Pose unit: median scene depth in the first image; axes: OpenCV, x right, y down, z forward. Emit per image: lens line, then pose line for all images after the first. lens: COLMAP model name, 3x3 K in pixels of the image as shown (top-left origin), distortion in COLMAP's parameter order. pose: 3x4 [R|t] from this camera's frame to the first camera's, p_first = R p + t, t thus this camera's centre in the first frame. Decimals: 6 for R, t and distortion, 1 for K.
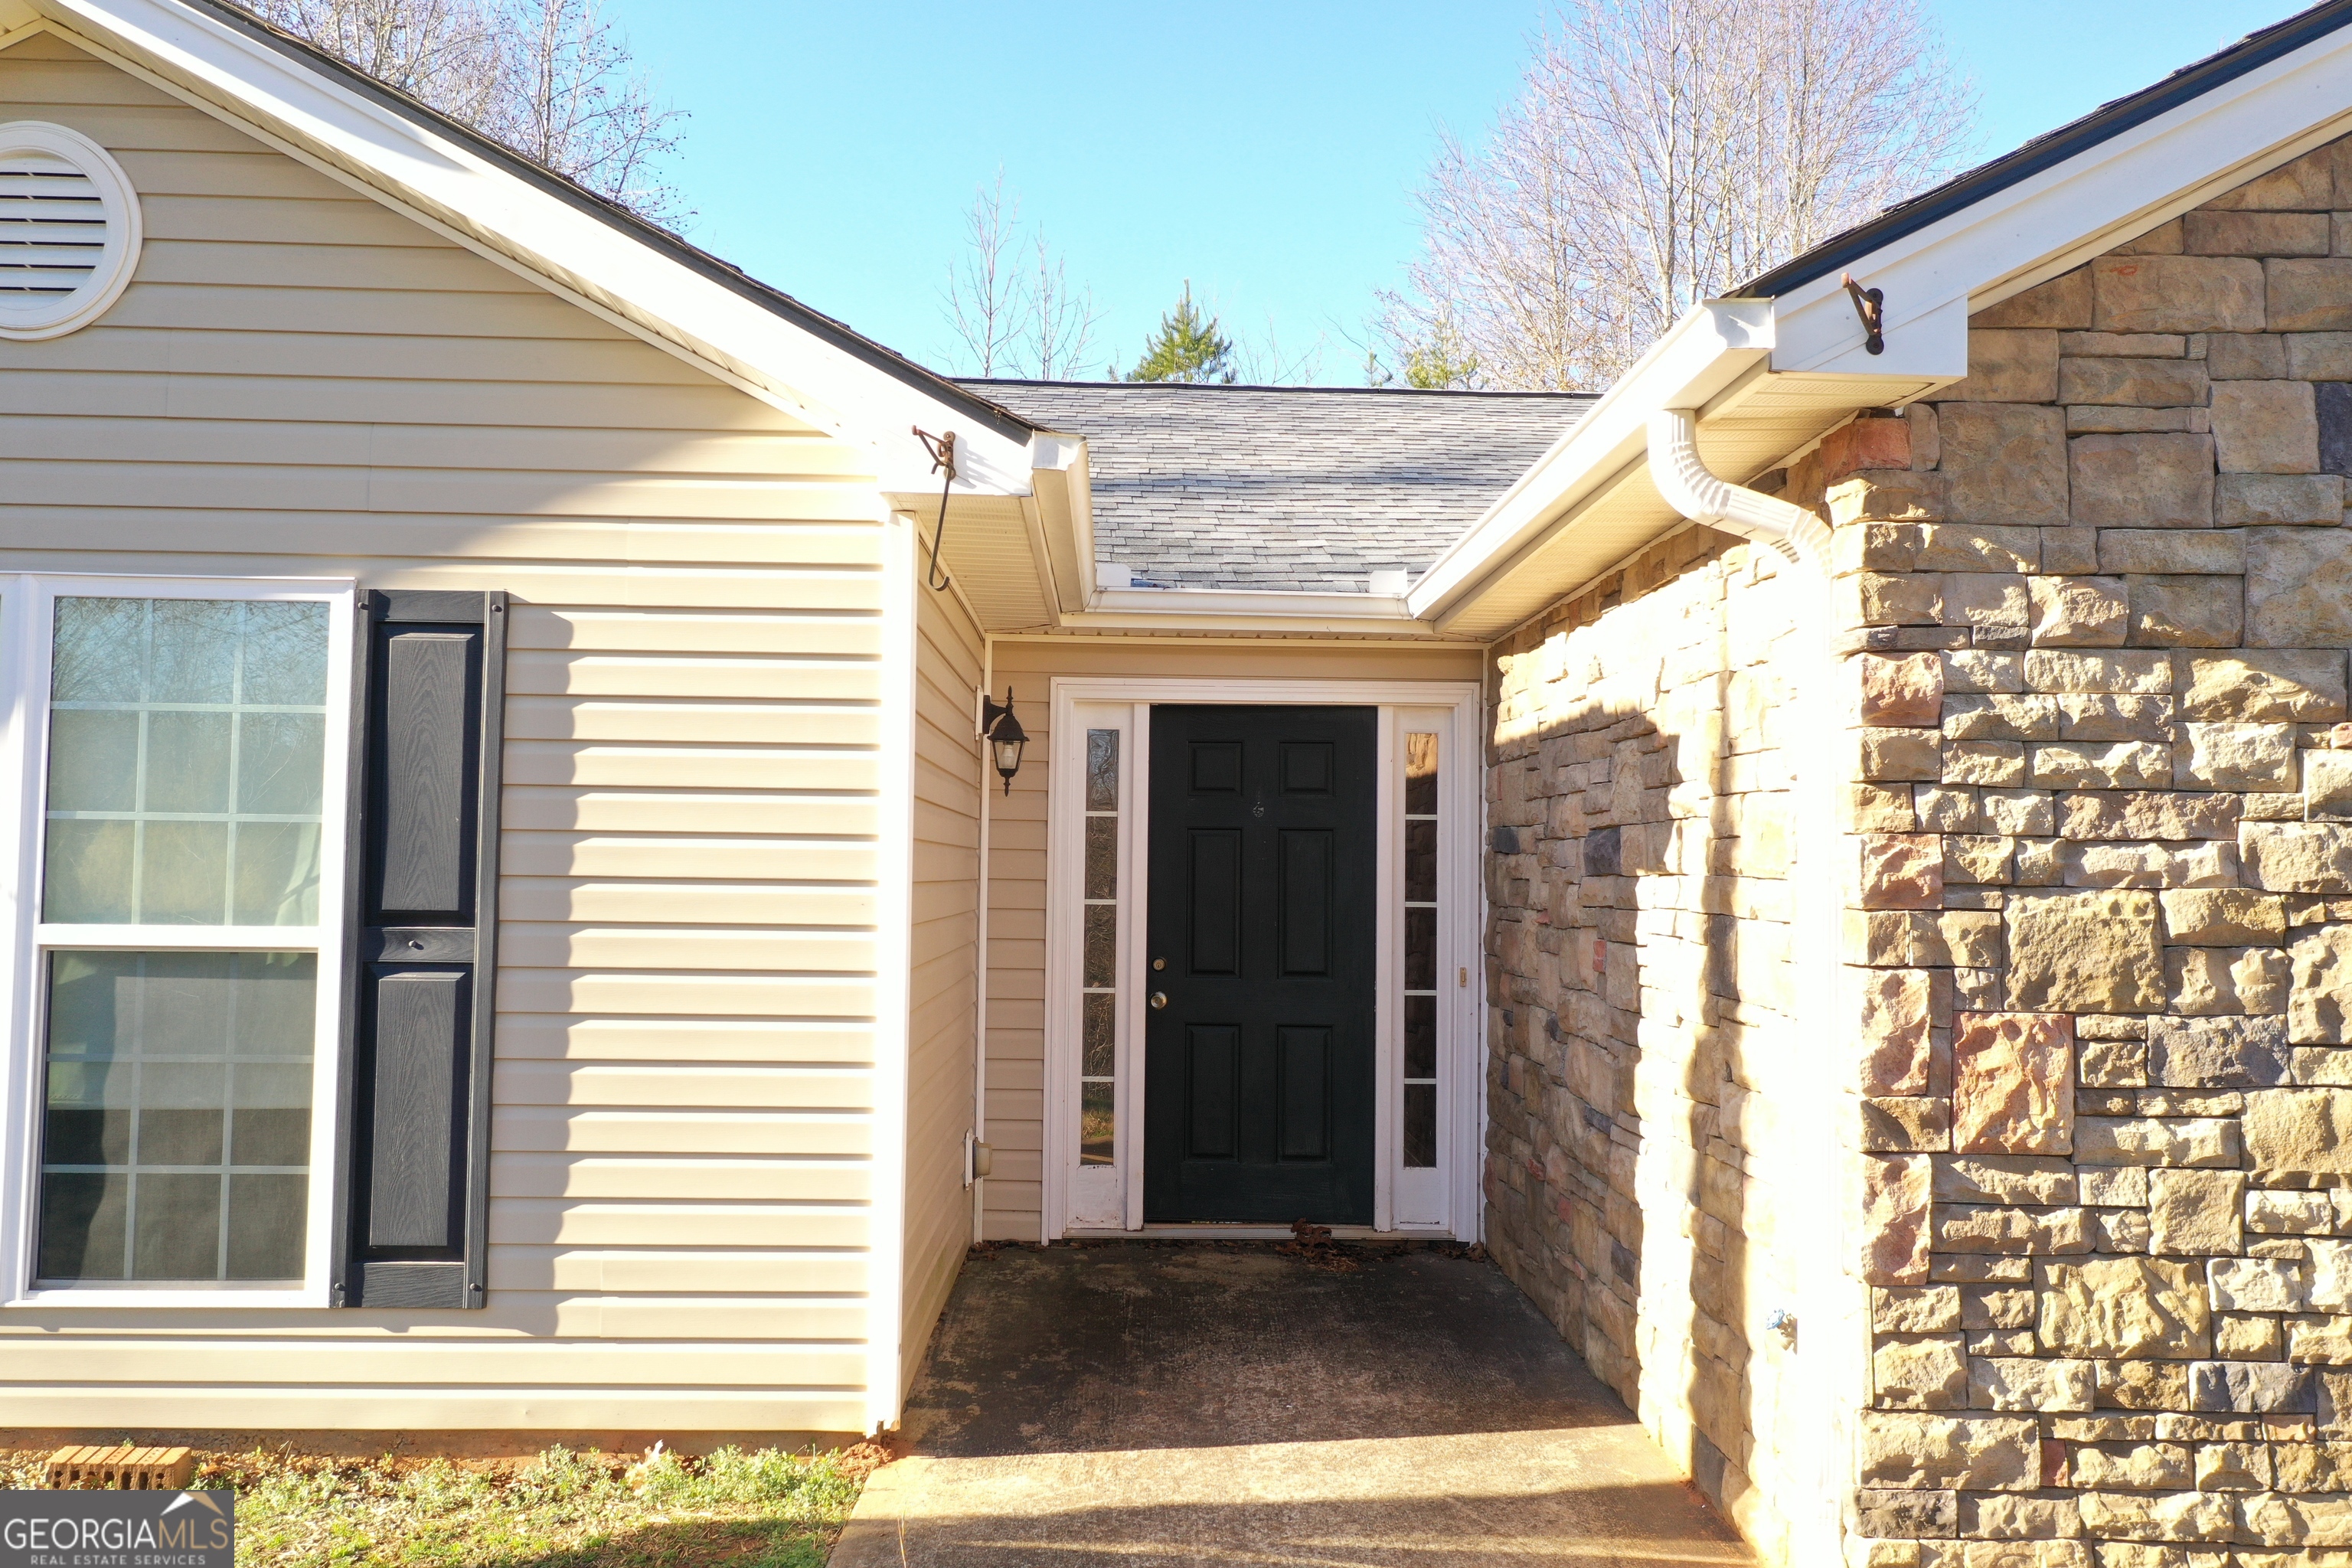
lens RADIAL K [[1865.7, 0, 1162.7], [0, 1865.7, 779.8], [0, 0, 1]] dist [0.005998, -0.000396]
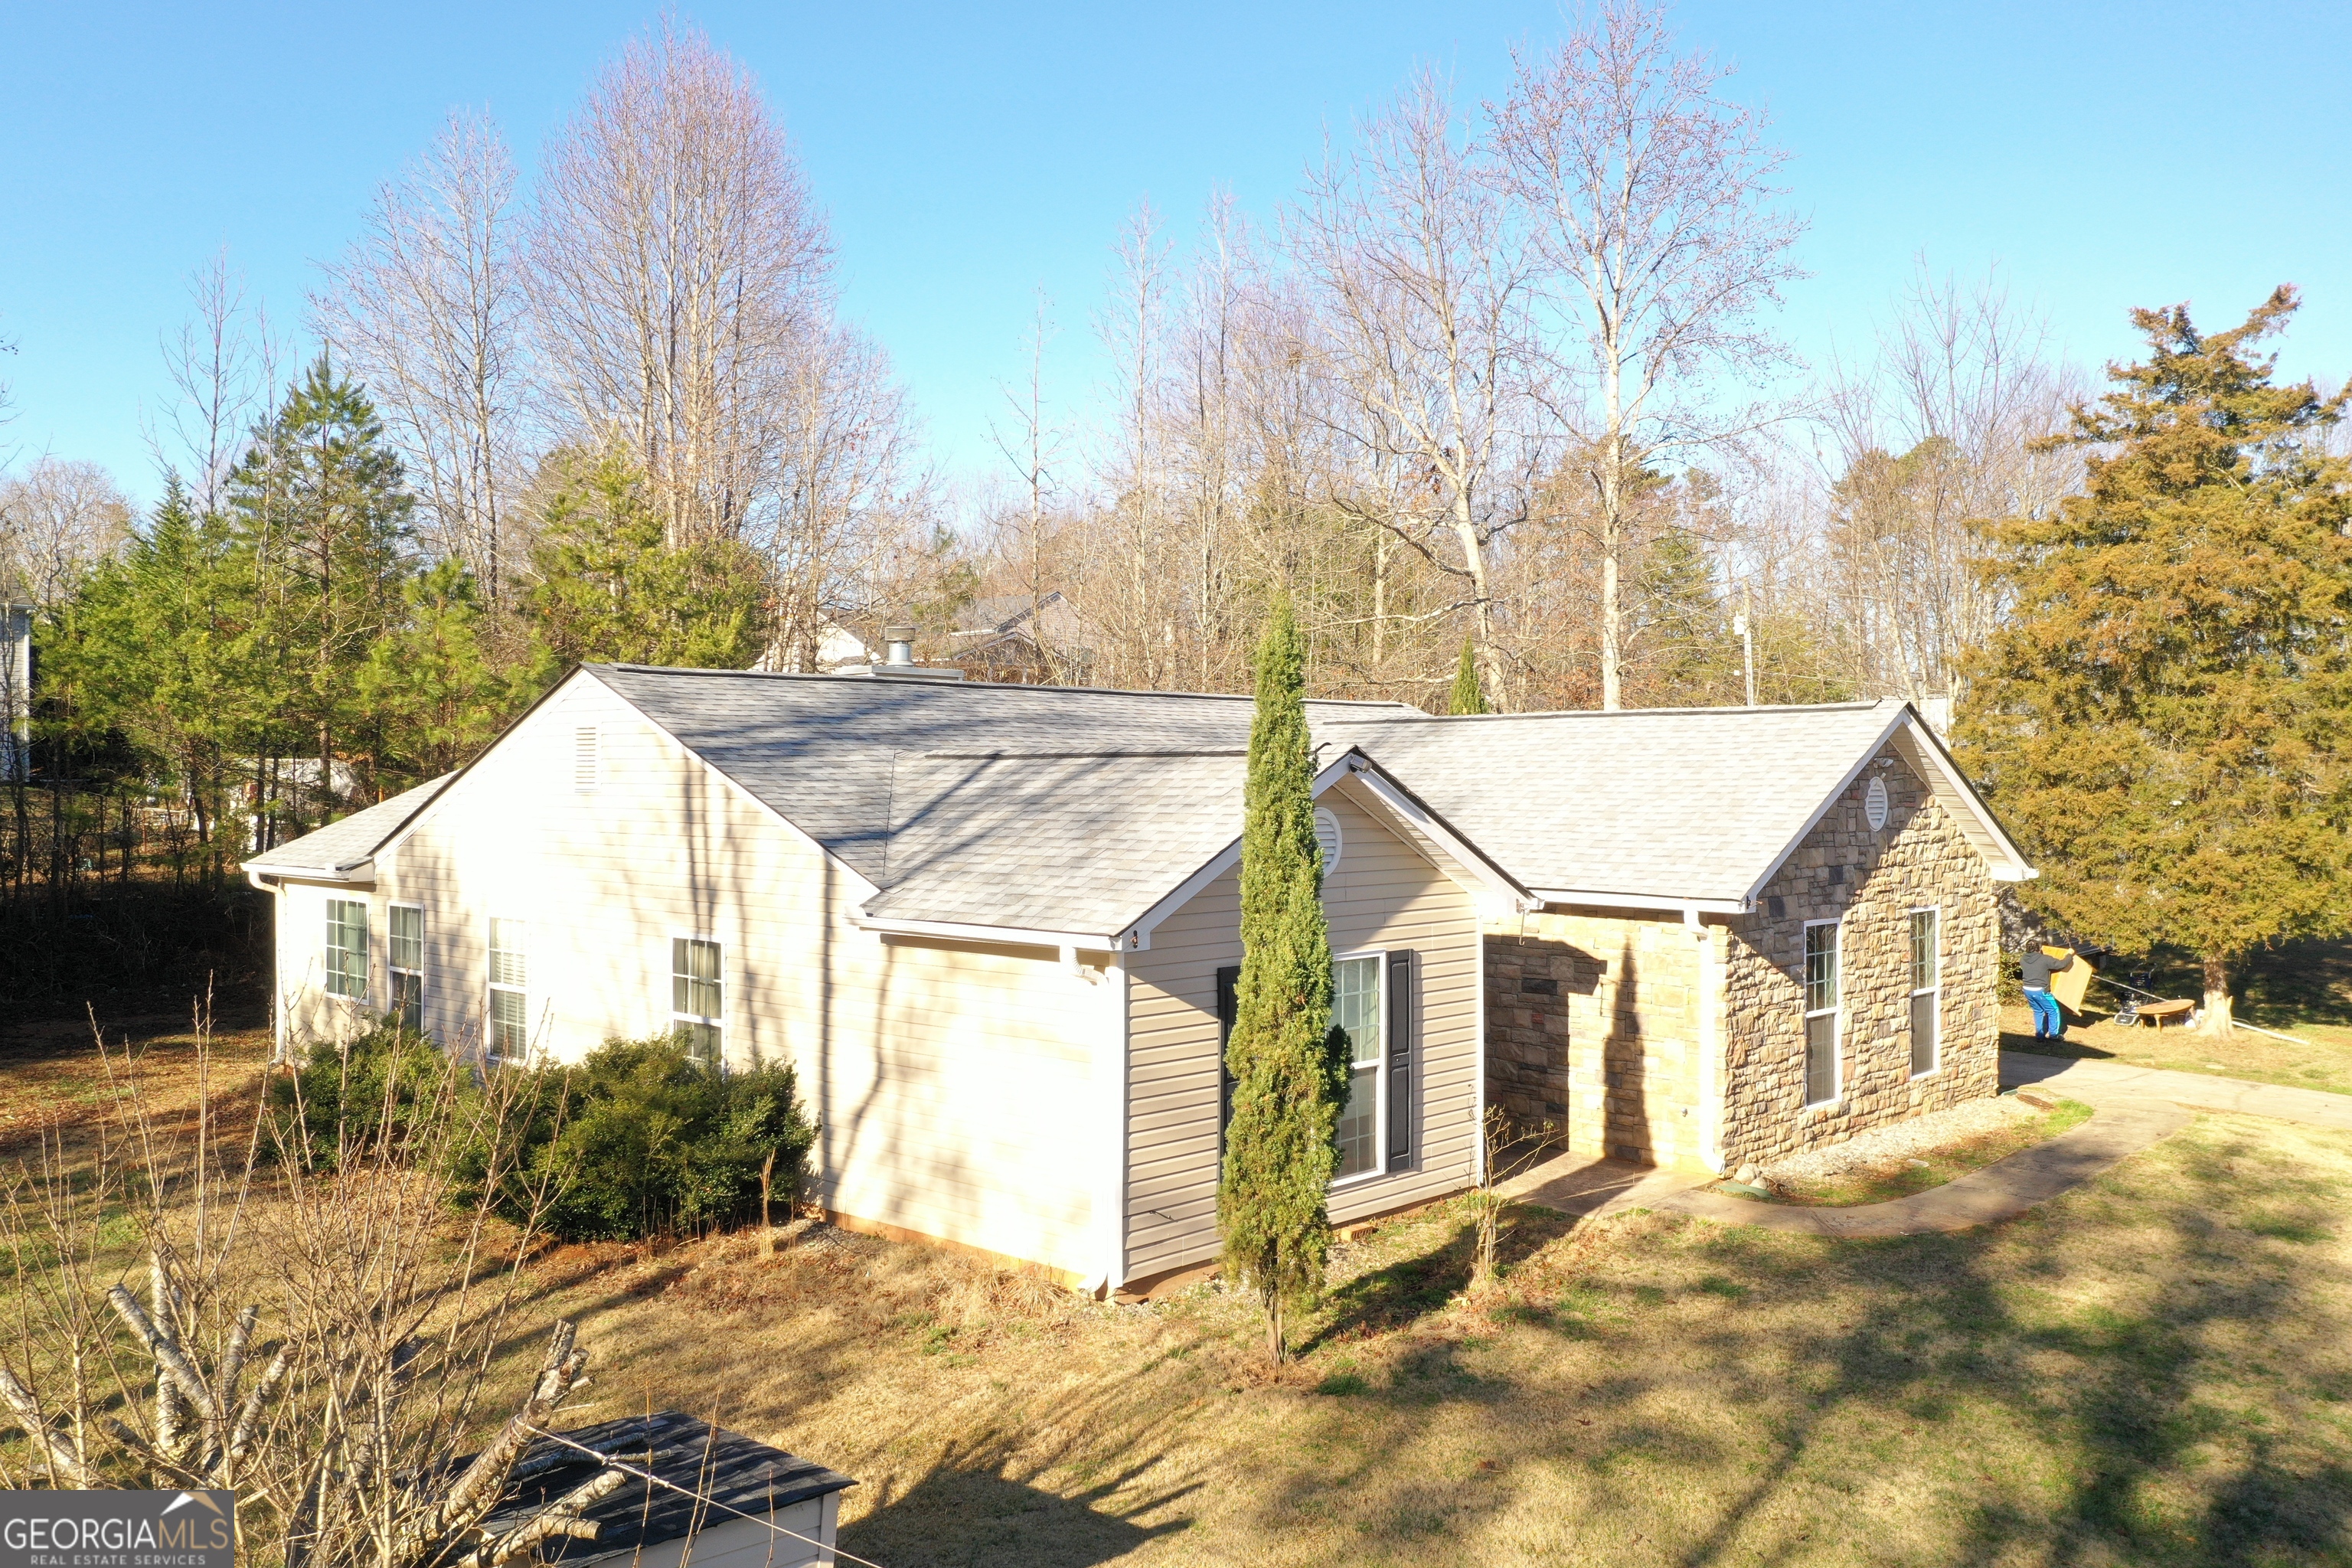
lens RADIAL K [[1865.7, 0, 1169.7], [0, 1865.7, 781.0], [0, 0, 1]] dist [0.005998, -0.000396]
pose [[0.708582, -0.015763, 0.705453, -3.860922], [-0.027260, 0.998393, 0.049690, -0.711639], [-0.705102, -0.054440, 0.707013, -1.286843]]
